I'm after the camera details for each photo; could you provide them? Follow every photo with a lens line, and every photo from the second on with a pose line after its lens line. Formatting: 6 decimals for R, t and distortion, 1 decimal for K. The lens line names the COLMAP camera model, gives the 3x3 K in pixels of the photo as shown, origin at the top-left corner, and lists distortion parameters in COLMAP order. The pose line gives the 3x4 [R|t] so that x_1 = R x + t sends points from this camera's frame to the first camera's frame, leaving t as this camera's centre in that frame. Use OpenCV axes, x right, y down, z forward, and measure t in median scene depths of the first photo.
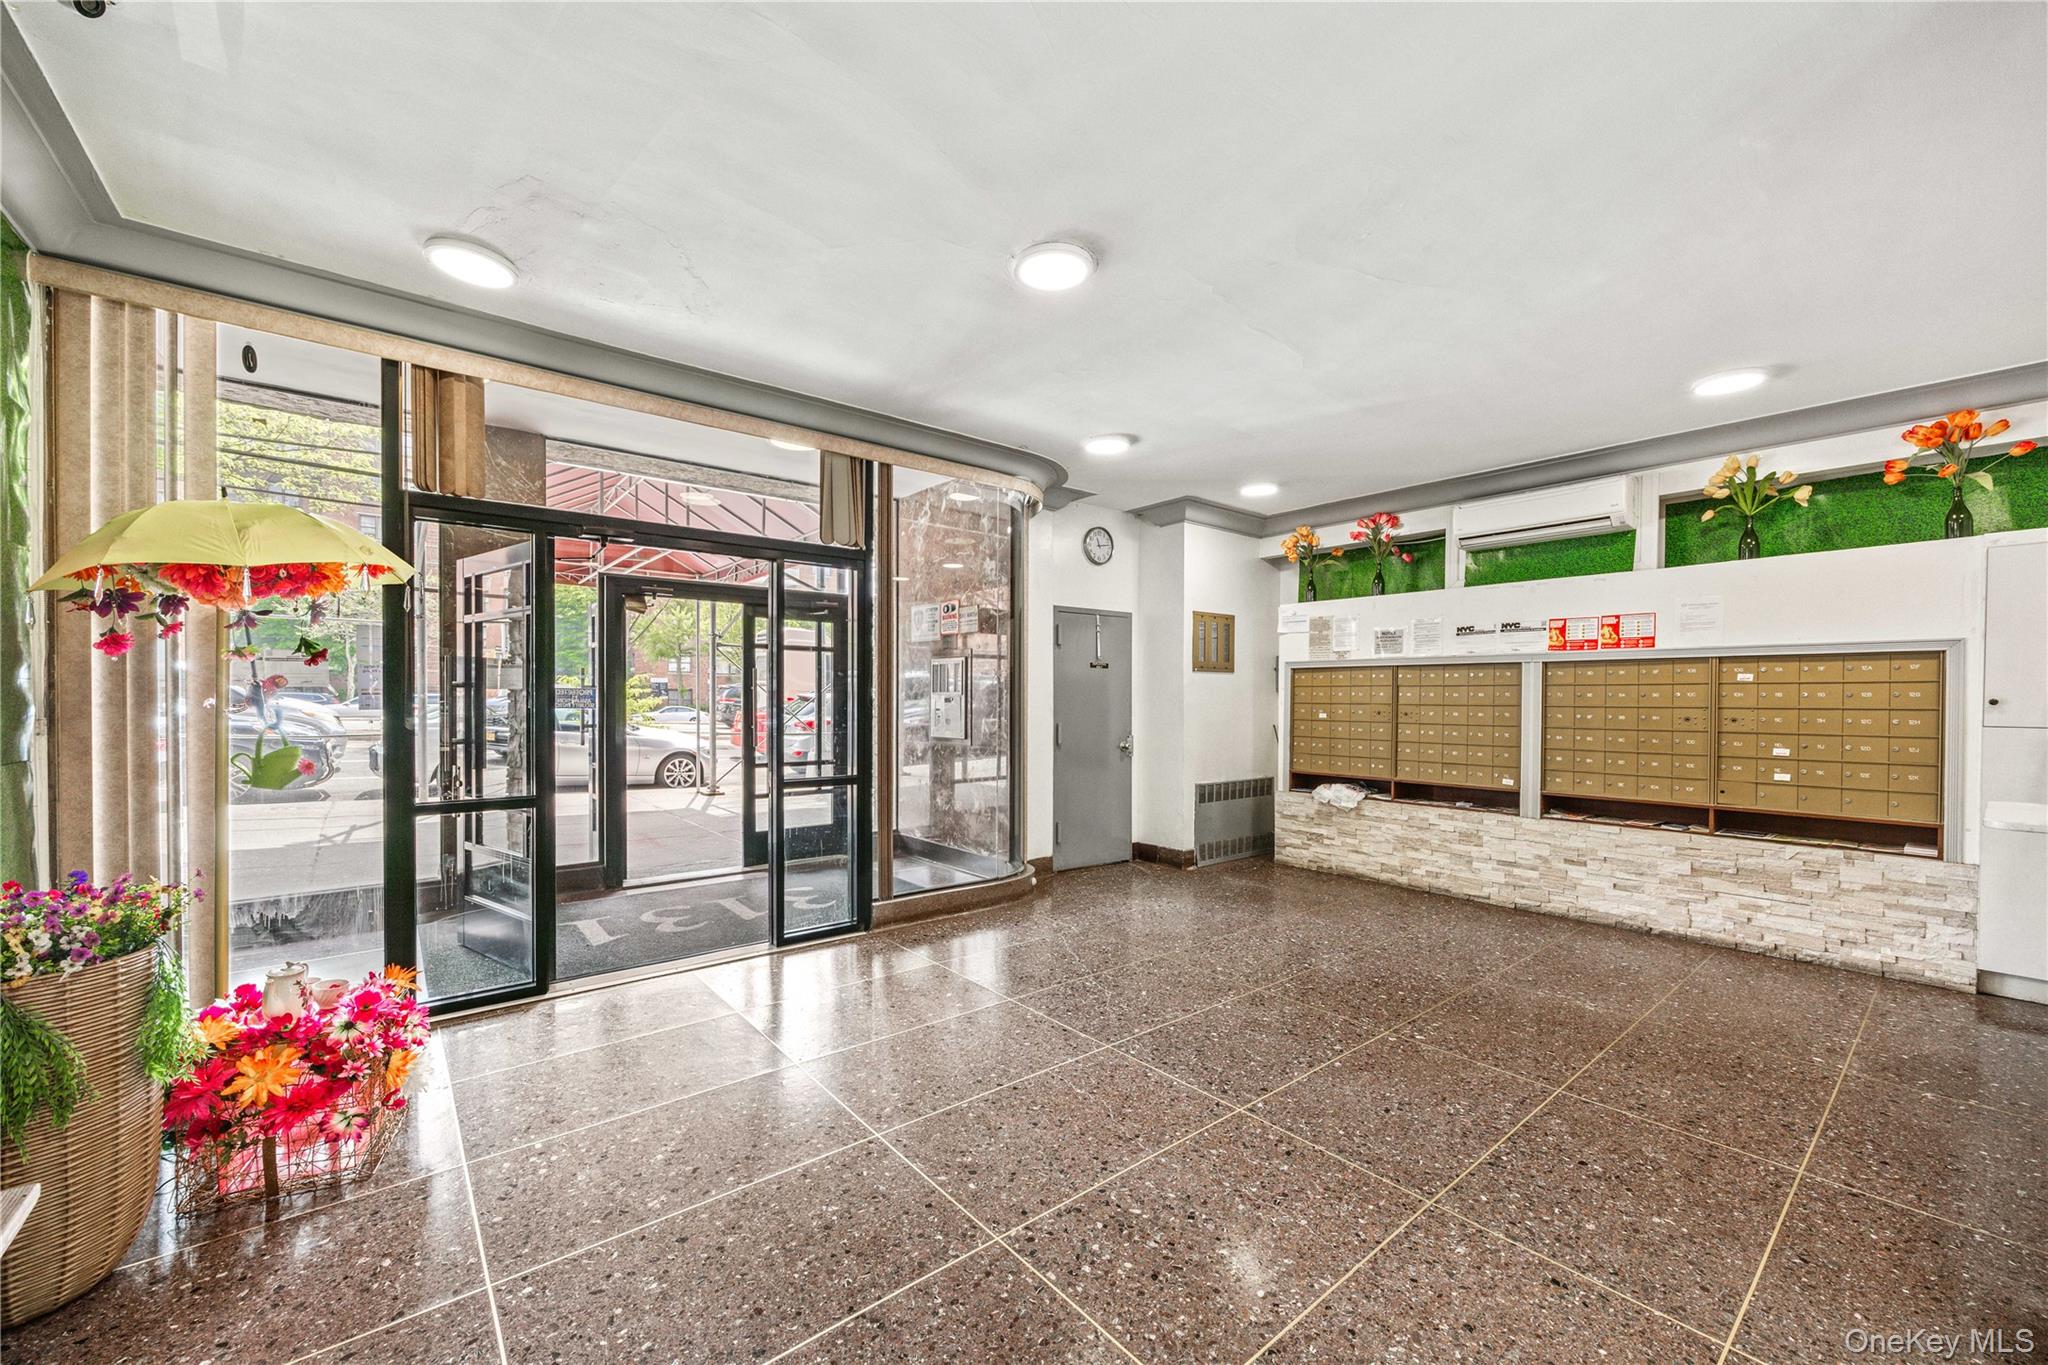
lens RADIAL K [[801.0, 0, 1026.2], [0, 801.0, 696.7], [0, 0, 1]] dist [0.004188, 0.000489]
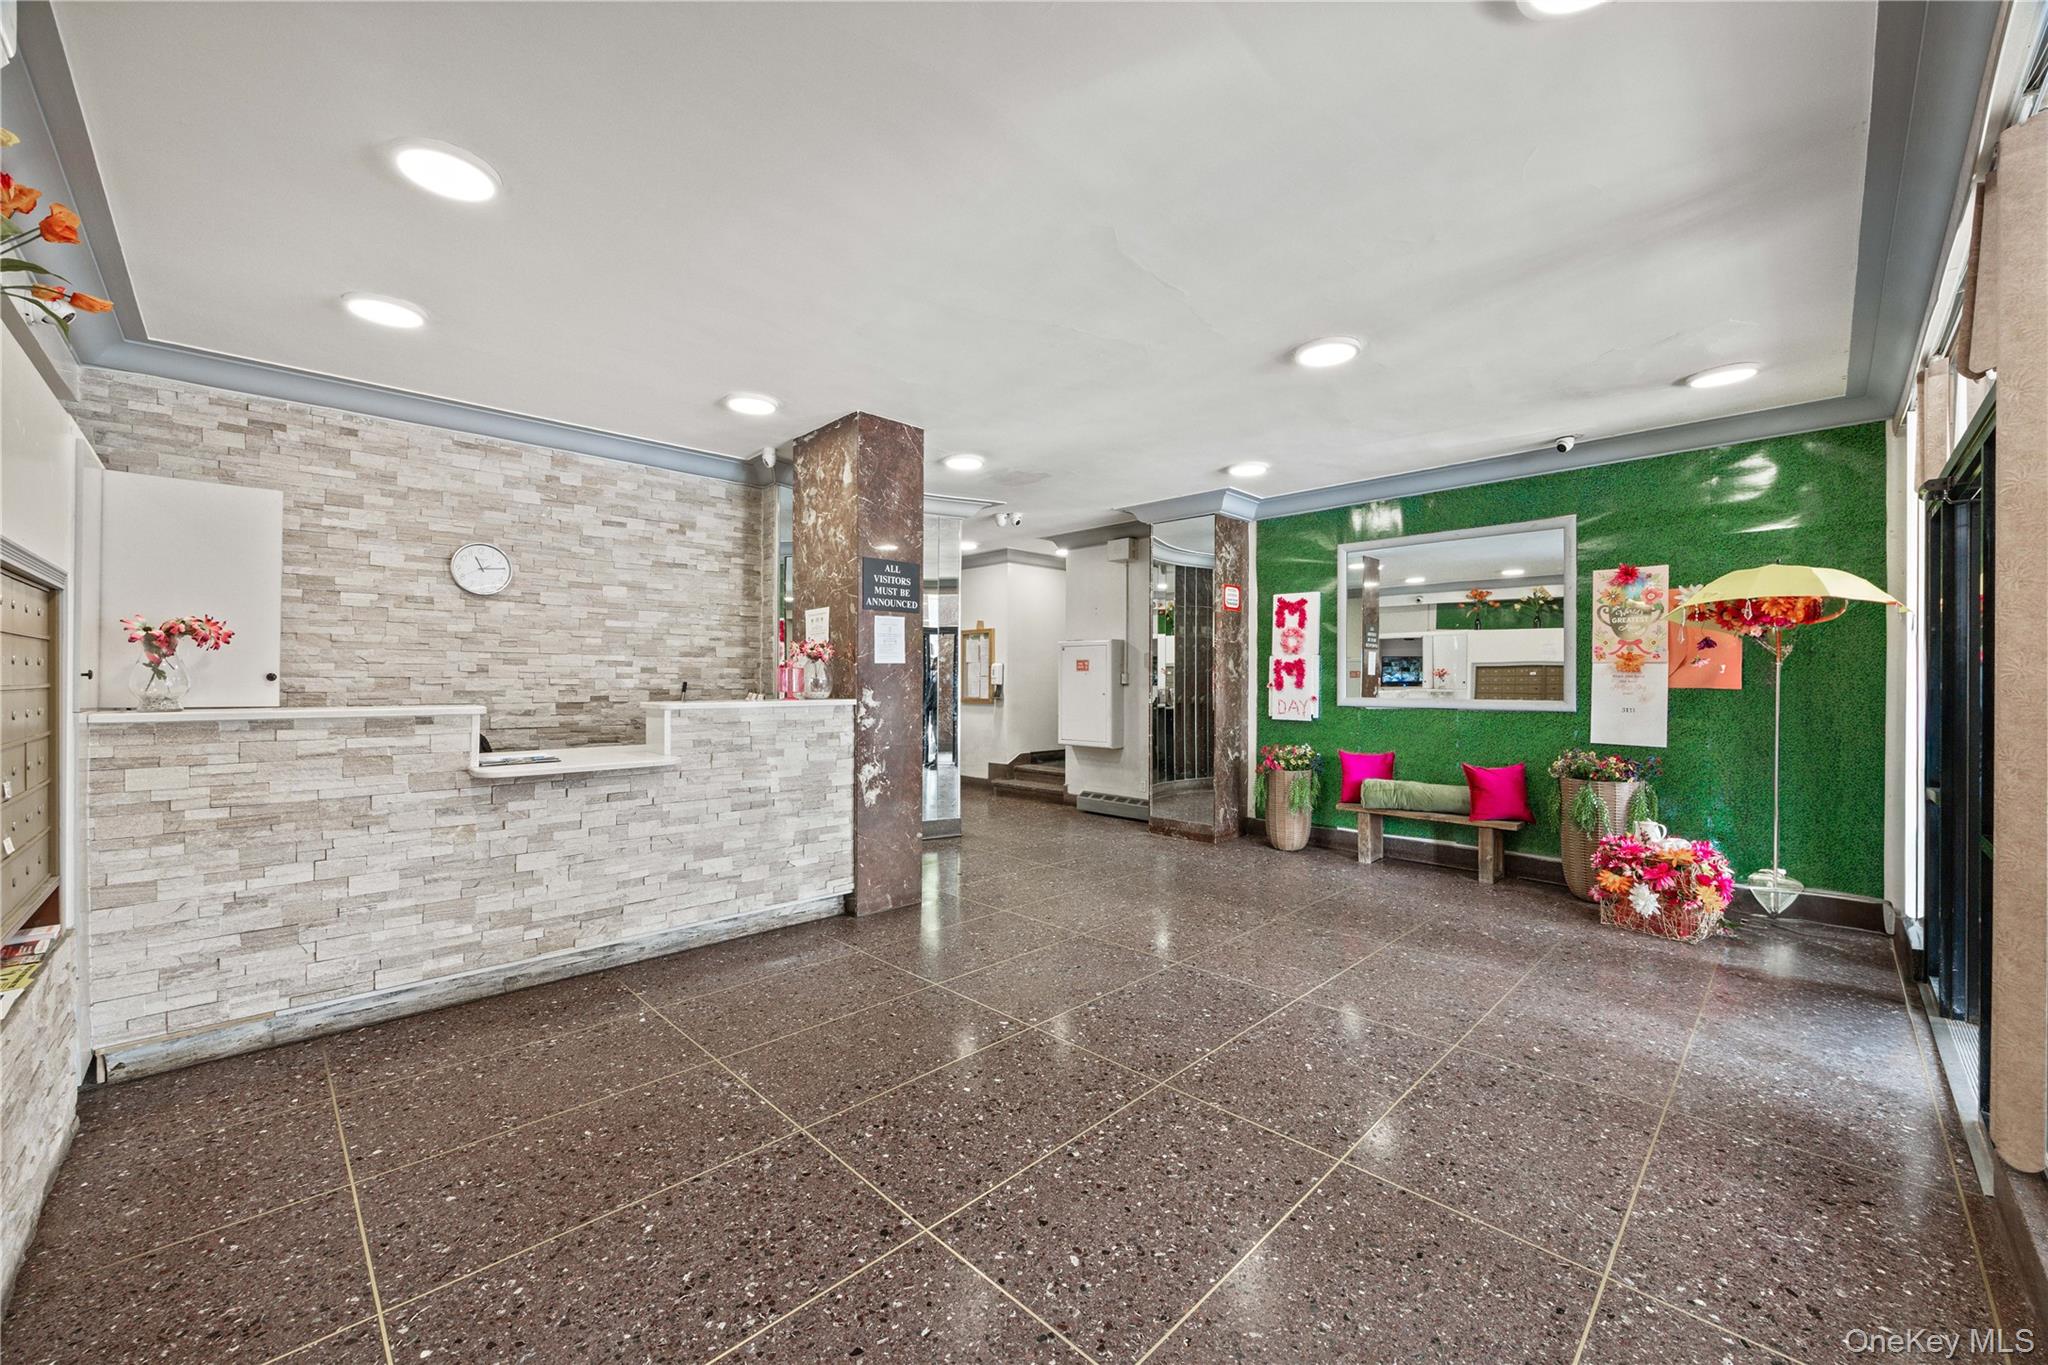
lens RADIAL K [[801.0, 0, 1022.6], [0, 801.0, 683.1], [0, 0, 1]] dist [0.004188, 0.000489]
pose [[-0.995571, -0.009188, -0.093563, 0.580360], [-0.009292, 0.999957, 0.000682, 0.006055], [0.093552, 0.001549, -0.995613, 2.039107]]
